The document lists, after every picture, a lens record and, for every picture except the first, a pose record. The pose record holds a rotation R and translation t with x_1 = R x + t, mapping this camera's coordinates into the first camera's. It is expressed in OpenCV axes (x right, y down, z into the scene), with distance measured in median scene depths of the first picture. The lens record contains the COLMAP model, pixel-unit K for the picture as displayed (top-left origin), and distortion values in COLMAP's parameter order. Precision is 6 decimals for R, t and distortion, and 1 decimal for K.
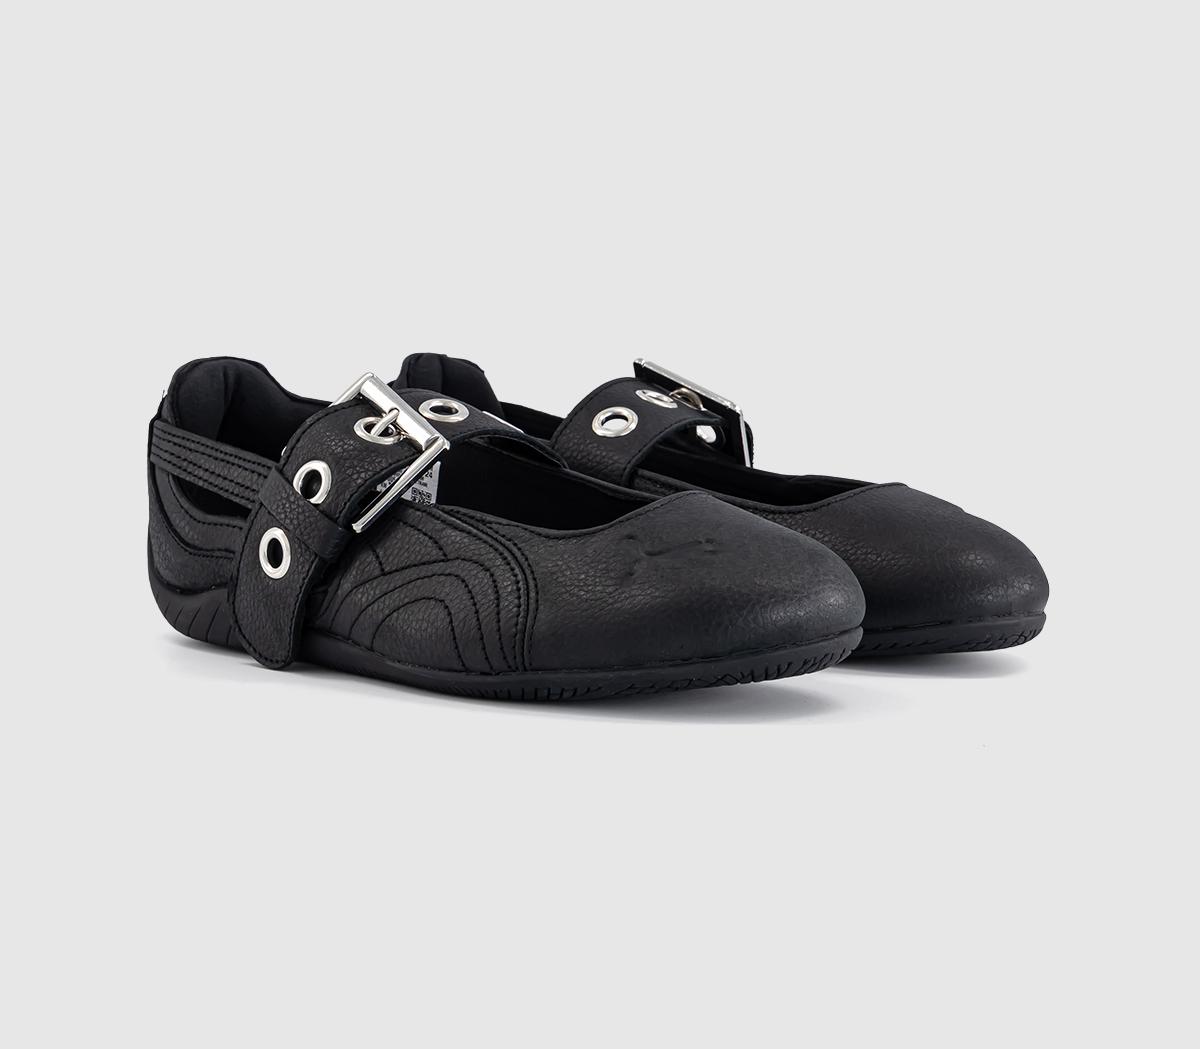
lens RADIAL K [[1739.8, 0, 600.0], [0, 1739.8, 524.5], [0, 0, 1]] dist [-0.001760, 0.014880]
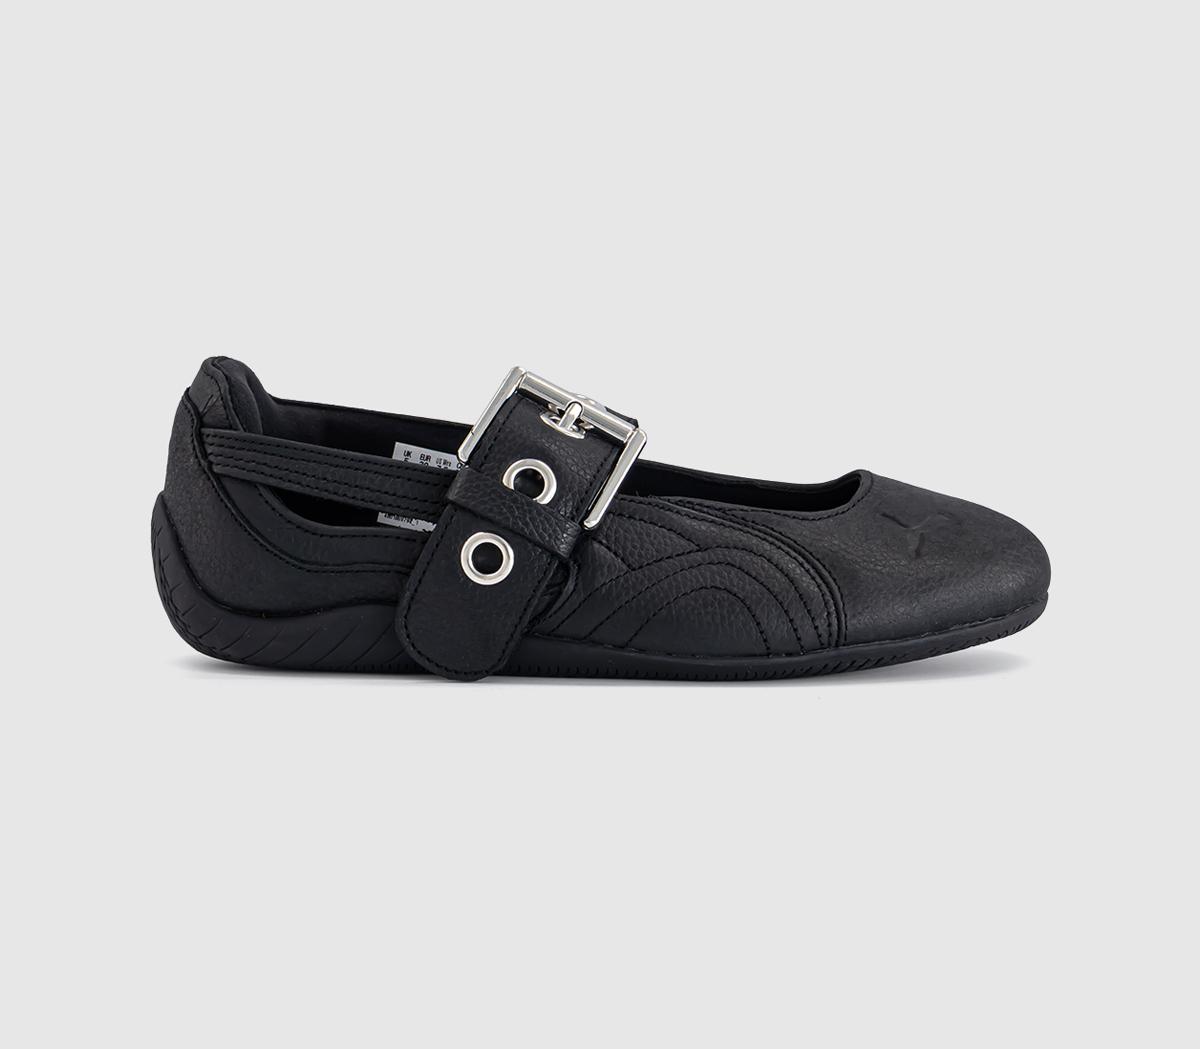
lens RADIAL K [[1739.8, 0, 600.0], [0, 1739.8, 524.5], [0, 0, 1]] dist [-0.001760, 0.014880]
pose [[0.869003, -0.050884, 0.492183, -0.606575], [0.064198, 0.997885, -0.010184, 0.012044], [-0.490624, 0.040447, 0.870432, 0.151573]]
